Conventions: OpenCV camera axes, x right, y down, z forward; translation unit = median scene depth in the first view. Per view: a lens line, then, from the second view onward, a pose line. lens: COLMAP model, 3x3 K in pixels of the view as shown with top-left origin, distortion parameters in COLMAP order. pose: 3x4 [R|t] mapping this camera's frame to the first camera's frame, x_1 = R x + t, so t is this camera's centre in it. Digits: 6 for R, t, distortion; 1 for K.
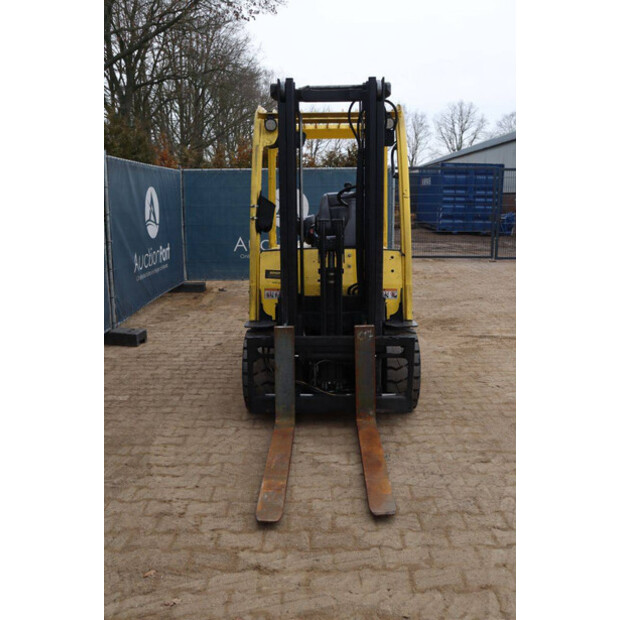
lens RADIAL K [[590.2, 0, 310.0], [0, 590.2, 310.0], [0, 0, 1]] dist [-0.121038, 0.150661]
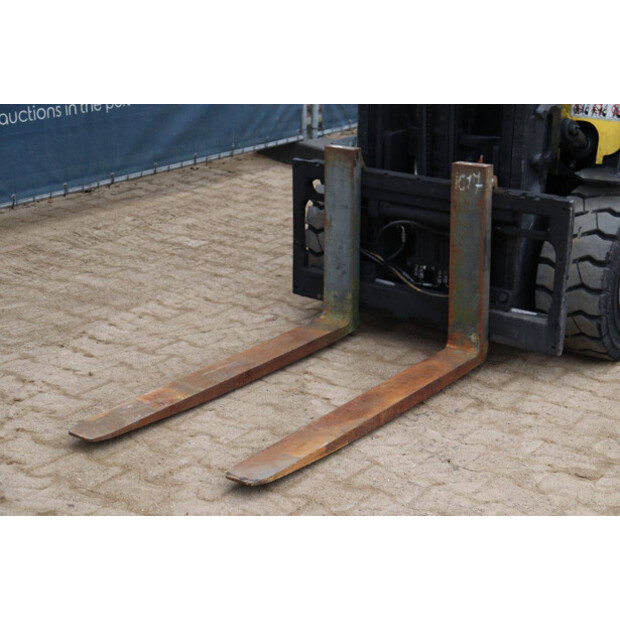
lens RADIAL K [[1165.3, 0, 323.0], [0, 1165.3, 309.7], [0, 0, 1]] dist [0.255459, 0.293226]
pose [[0.812391, 0.197079, -0.548799, 0.570118], [-0.118611, 0.977328, 0.175387, -0.012280], [0.570922, -0.077389, 0.817349, 0.098312]]
